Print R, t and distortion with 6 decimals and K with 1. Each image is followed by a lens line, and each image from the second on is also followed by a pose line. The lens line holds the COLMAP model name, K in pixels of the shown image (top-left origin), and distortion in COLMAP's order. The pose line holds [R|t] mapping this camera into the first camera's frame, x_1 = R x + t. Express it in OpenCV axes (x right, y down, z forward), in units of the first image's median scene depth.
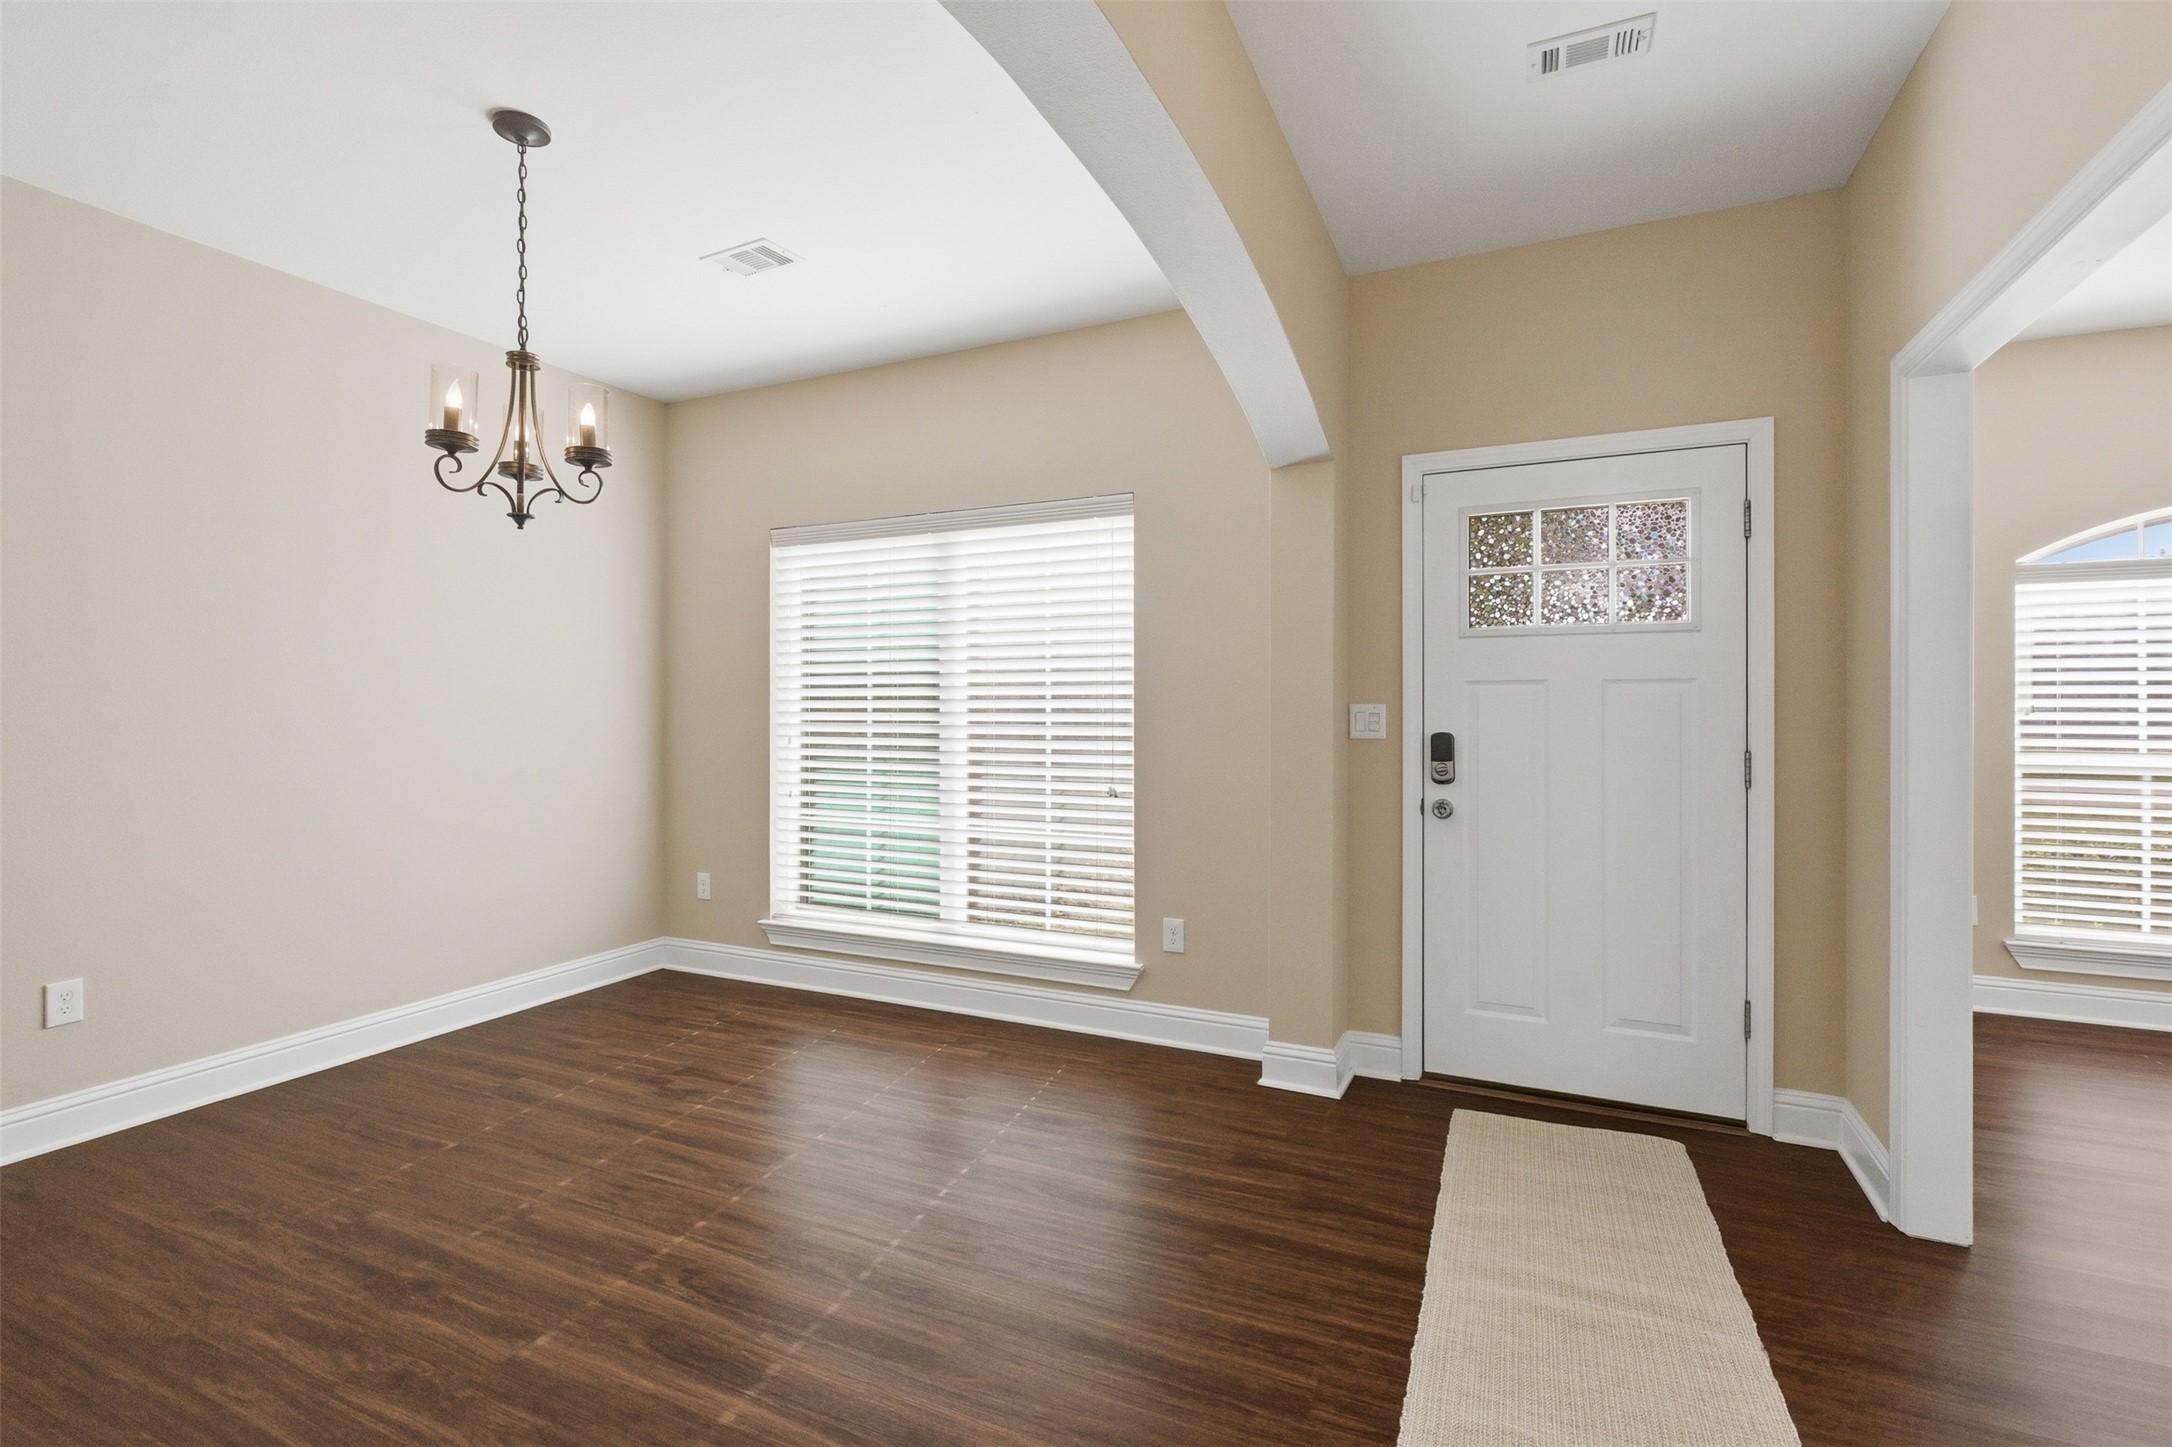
lens RADIAL K [[998.5, 0, 1076.3], [0, 998.5, 717.8], [0, 0, 1]] dist [0.001120, 0.000610]
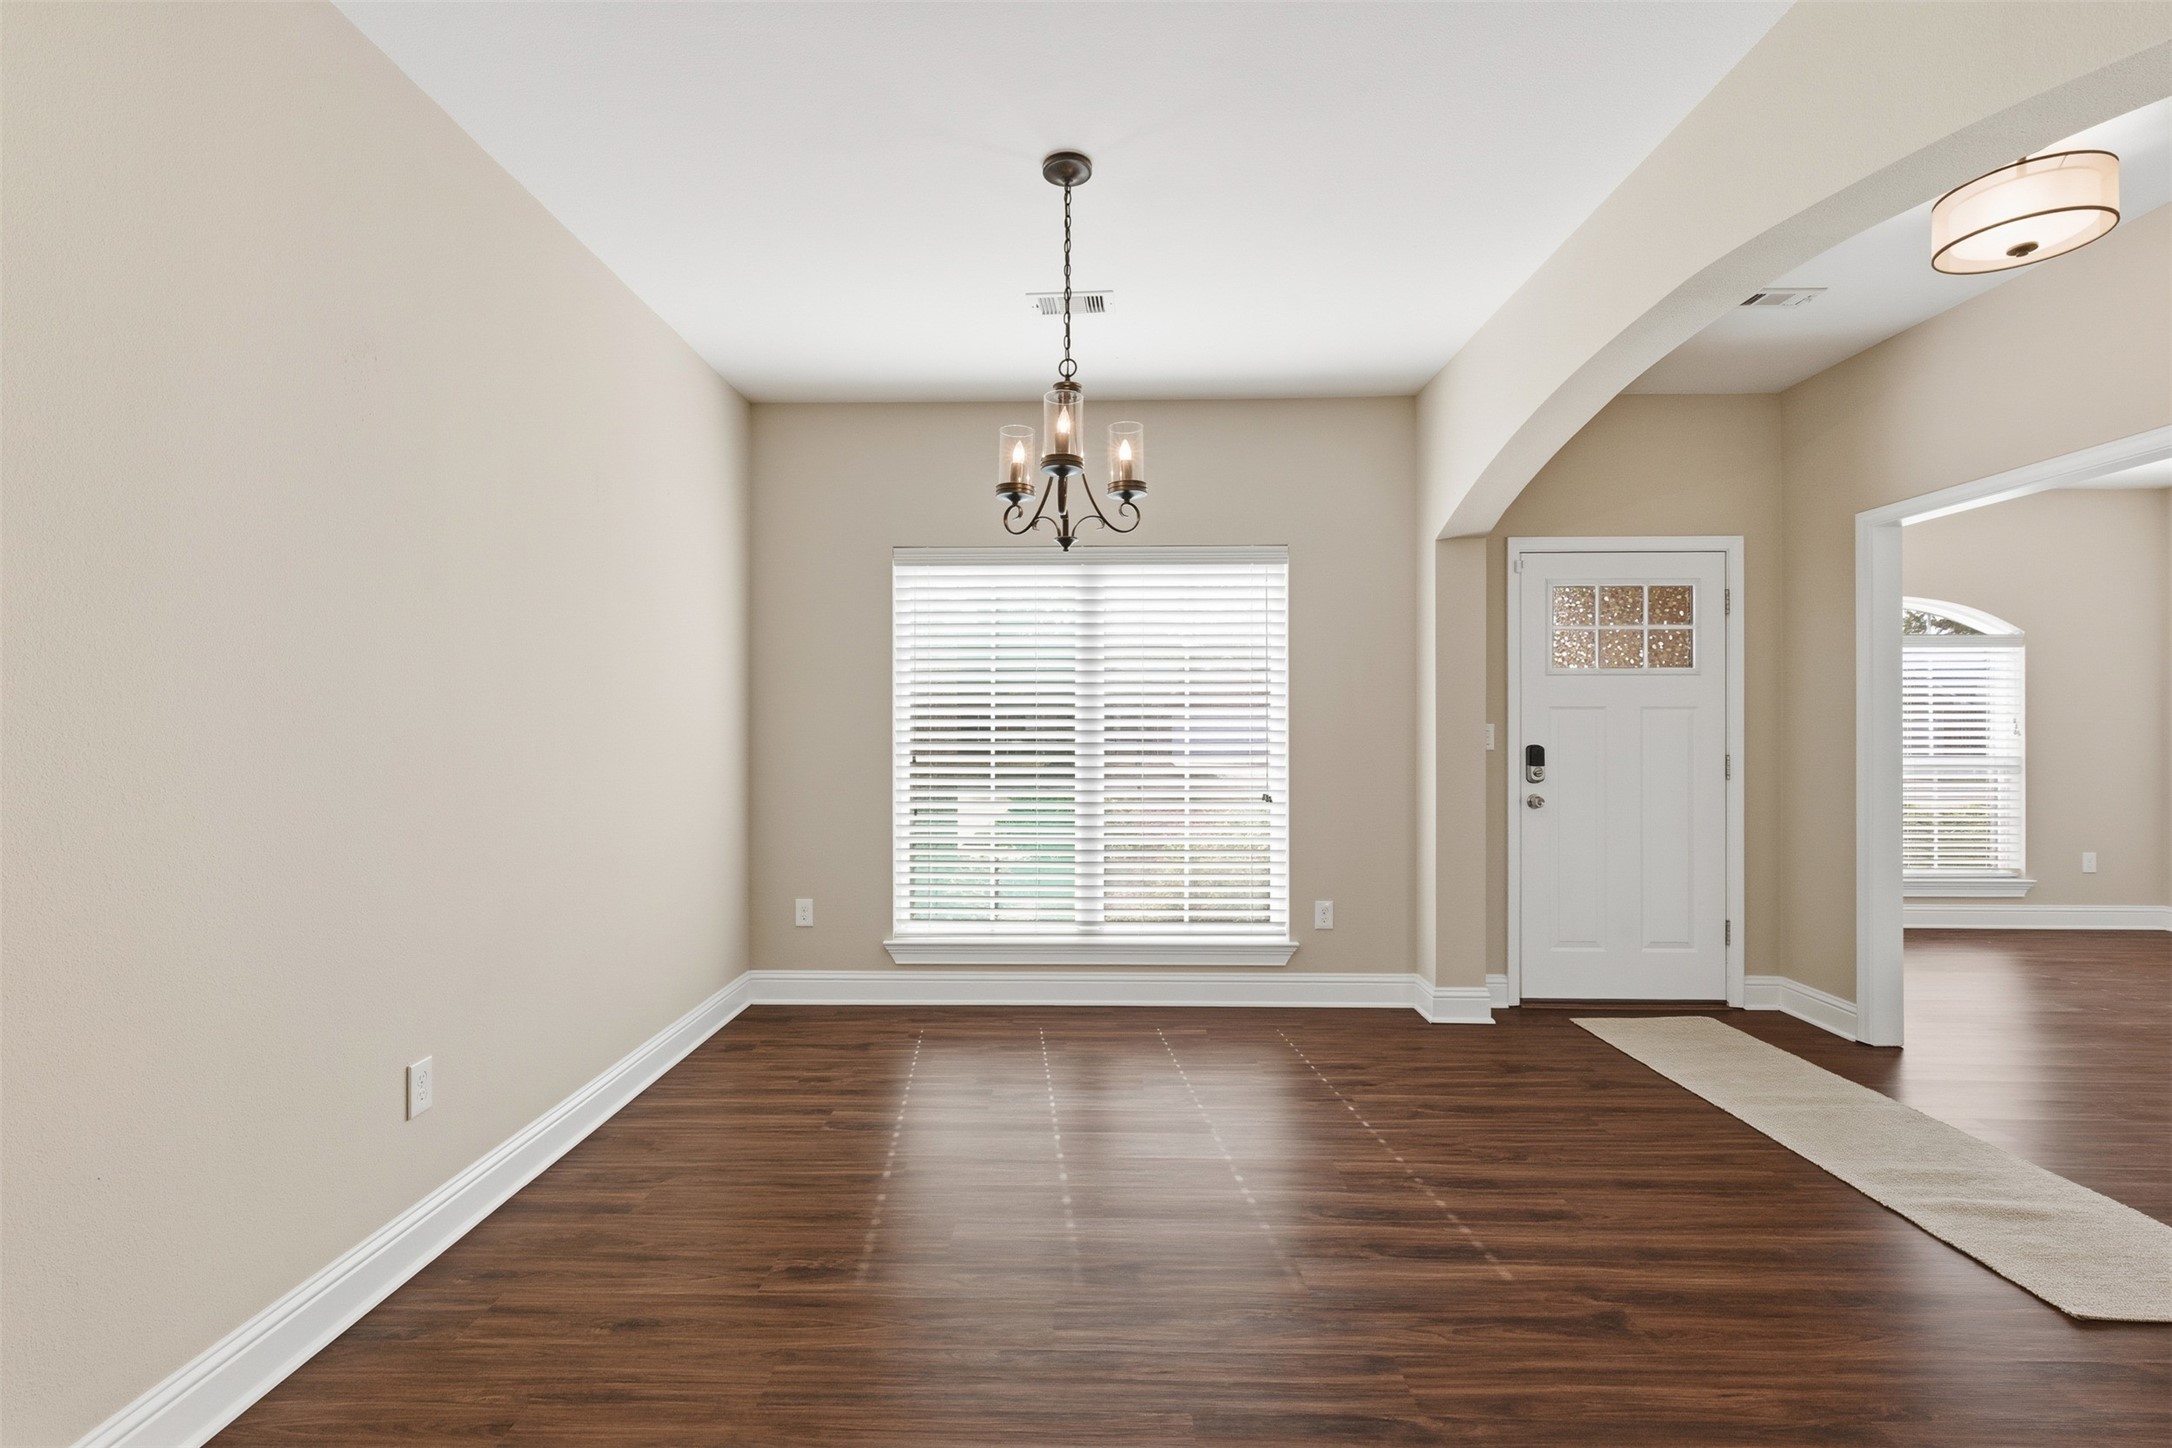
lens RADIAL K [[978.2, 0, 1080.8], [0, 978.2, 736.2], [0, 0, 1]] dist [-0.002400, -0.000292]
pose [[0.911445, -0.002337, 0.411415, -0.728737], [0.004285, 0.999984, -0.003812, 0.005767], [-0.411399, 0.005237, 0.911440, 0.048361]]
